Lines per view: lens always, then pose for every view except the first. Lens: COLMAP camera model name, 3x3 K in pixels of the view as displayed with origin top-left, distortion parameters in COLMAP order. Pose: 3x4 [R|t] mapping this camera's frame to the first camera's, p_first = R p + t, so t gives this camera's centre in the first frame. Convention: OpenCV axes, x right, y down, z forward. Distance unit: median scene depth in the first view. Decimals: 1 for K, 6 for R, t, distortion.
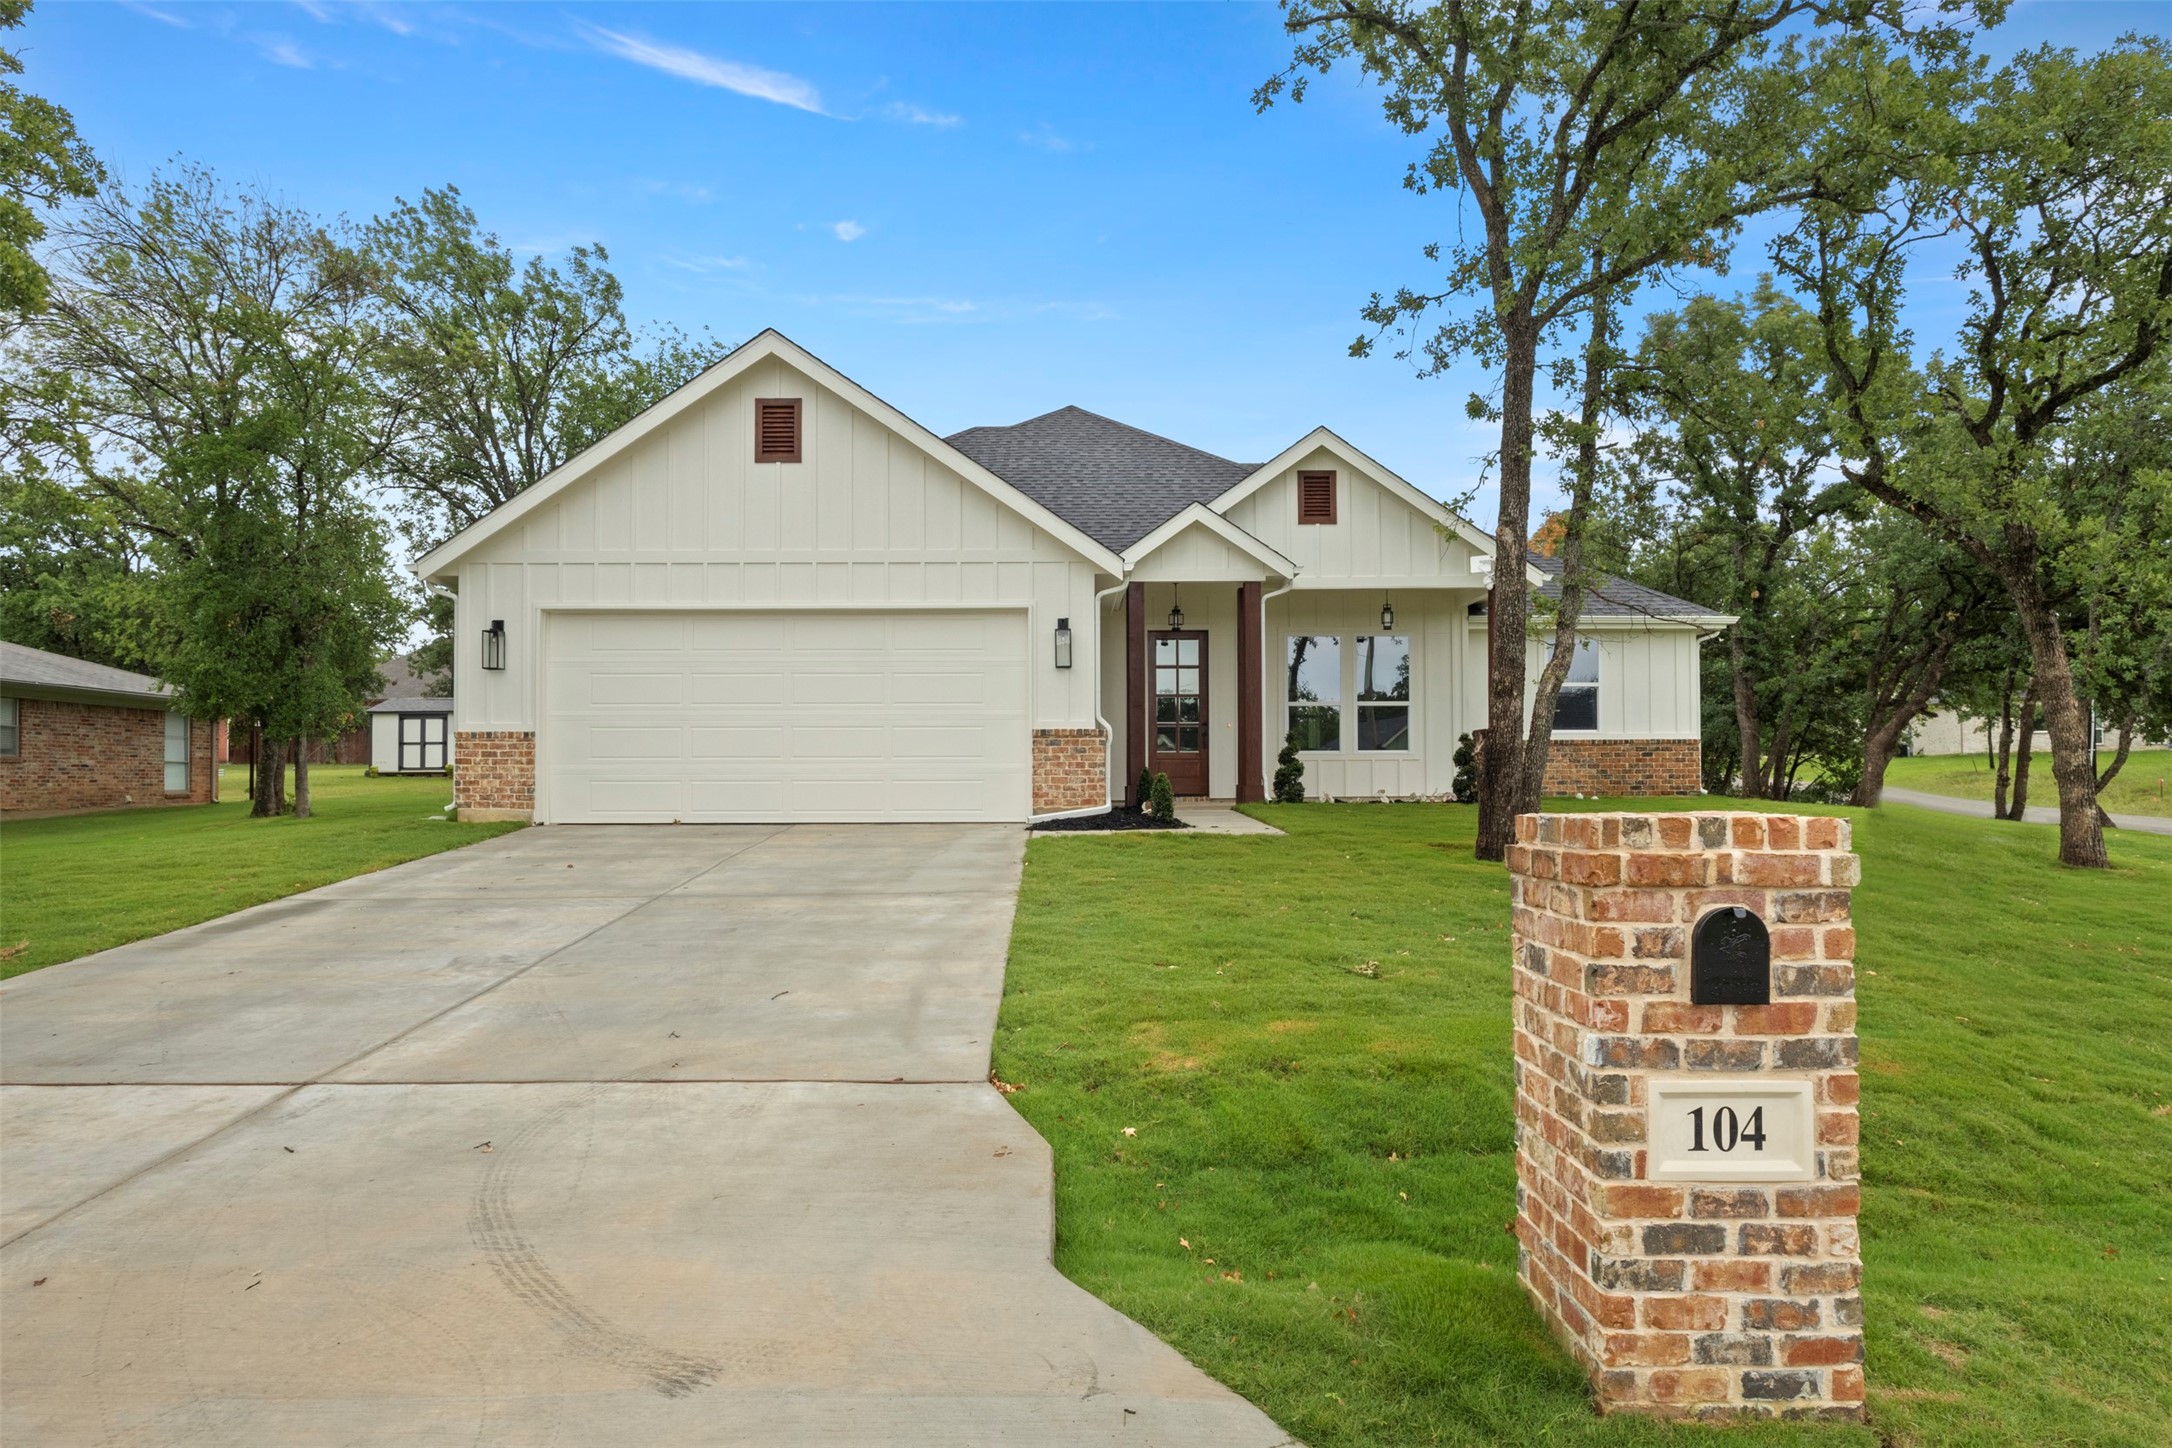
lens RADIAL K [[1284.7, 0, 1087.9], [0, 1284.7, 731.6], [0, 0, 1]] dist [0.006266, 0.000068]
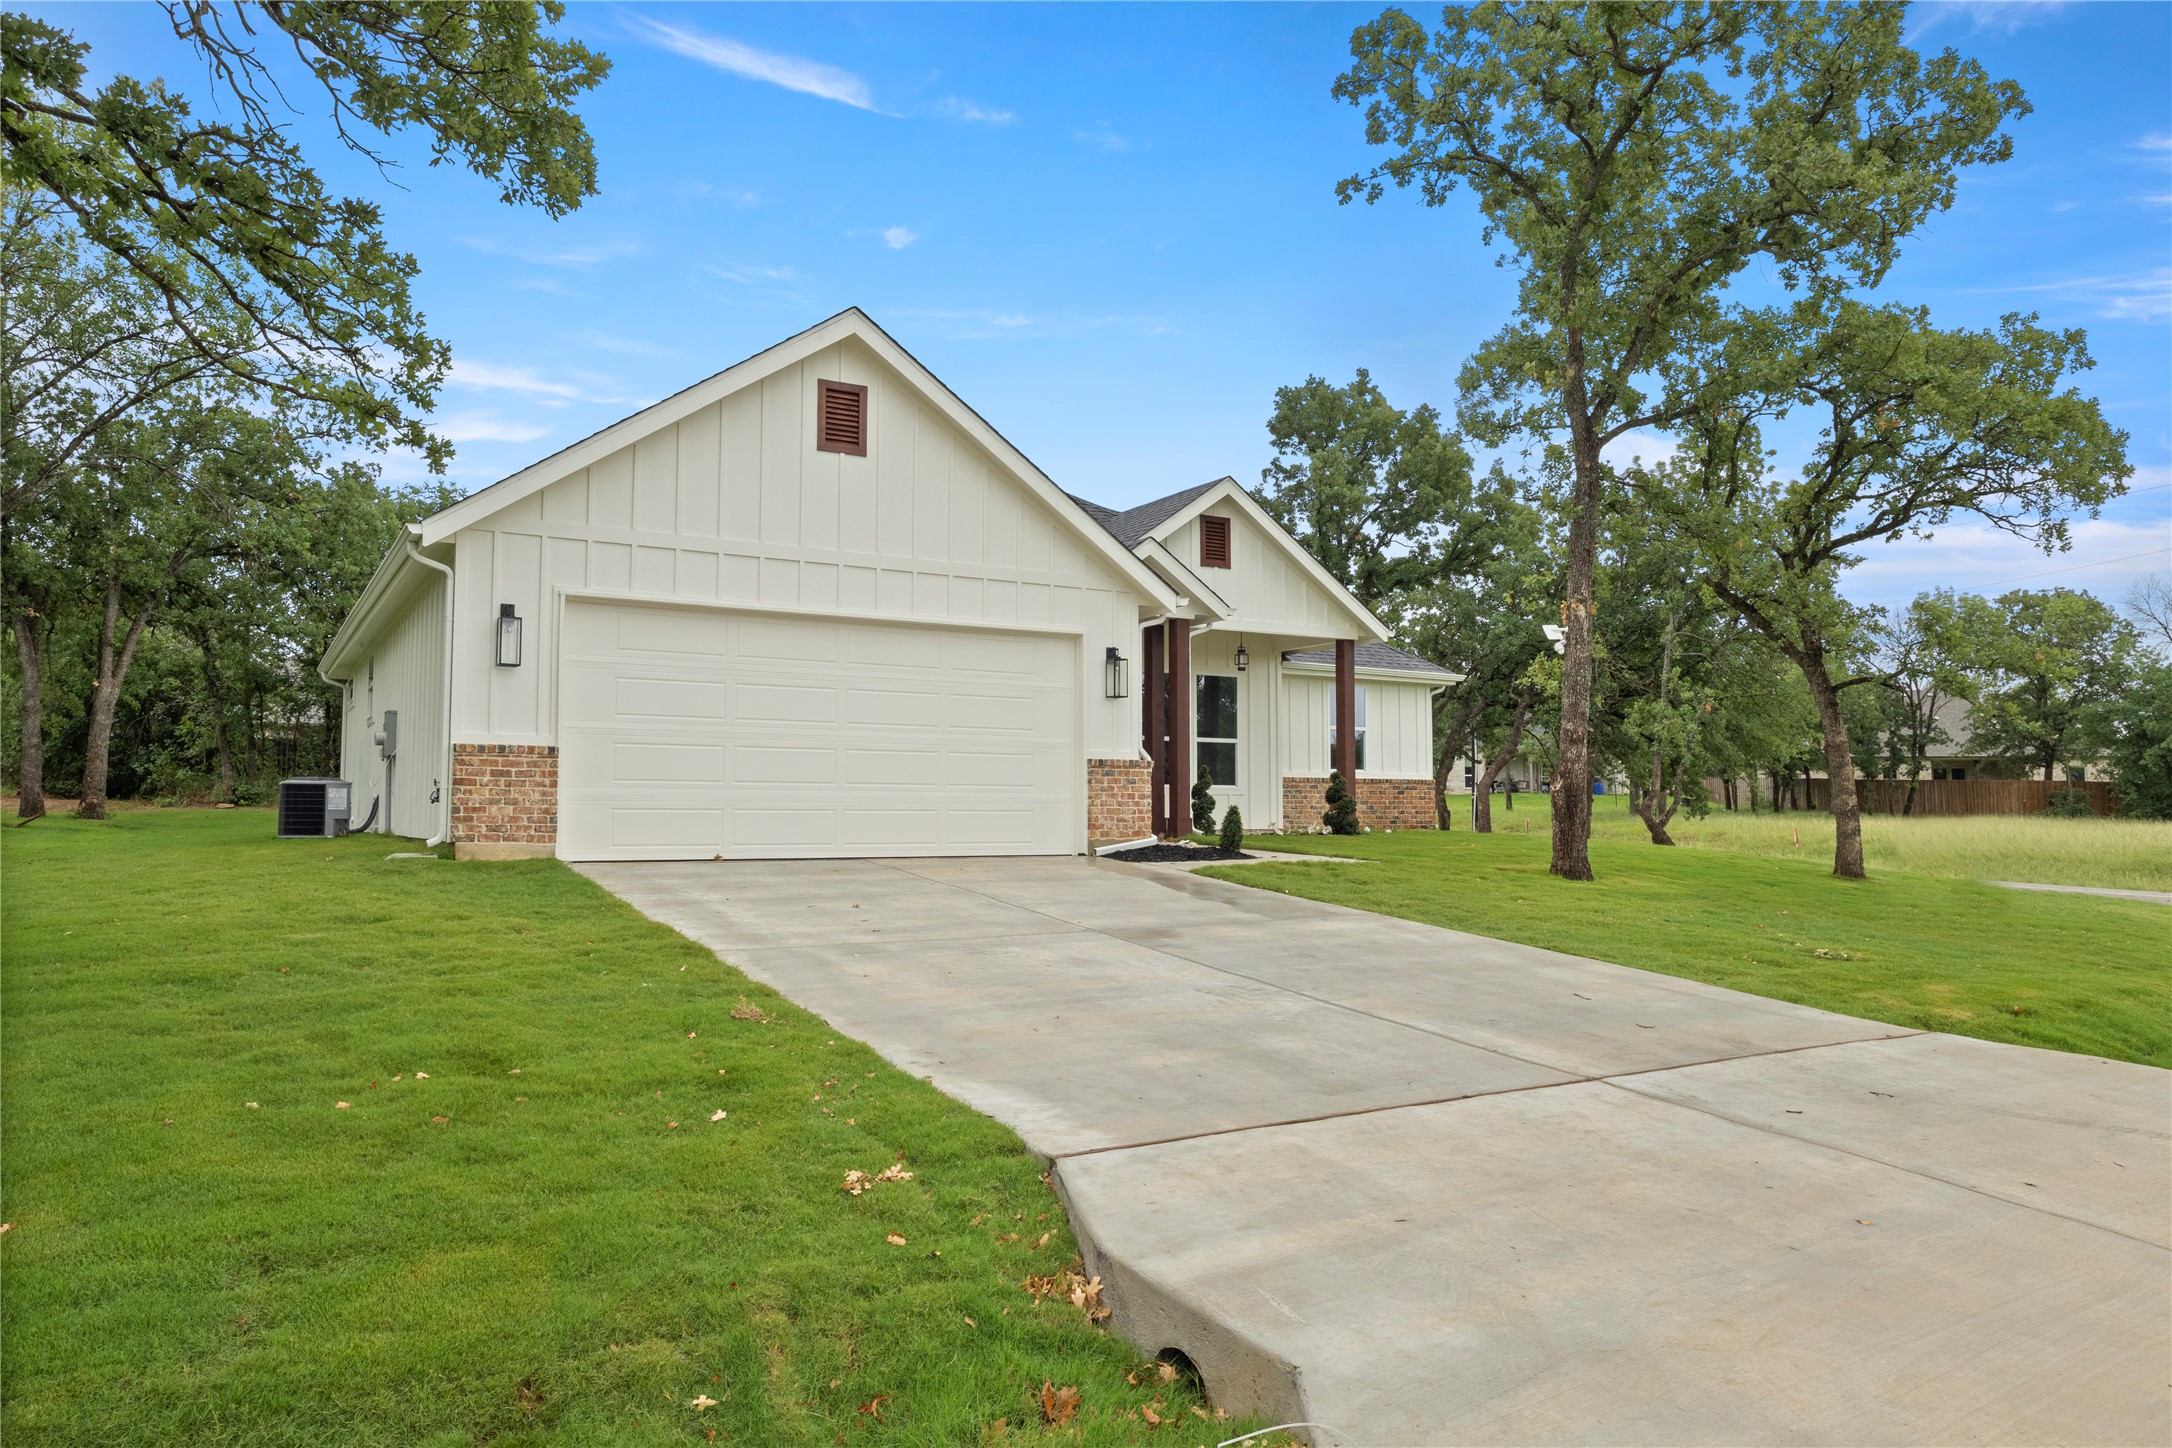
lens RADIAL K [[1492.2, 0, 1085.0], [0, 1492.2, 723.7], [0, 0, 1]] dist [0.007881, 0.000925]
pose [[0.852171, 0.037596, 0.521911, -0.636135], [-0.024719, 0.999194, -0.031616, 0.007086], [-0.522679, 0.014041, 0.852414, 0.029924]]
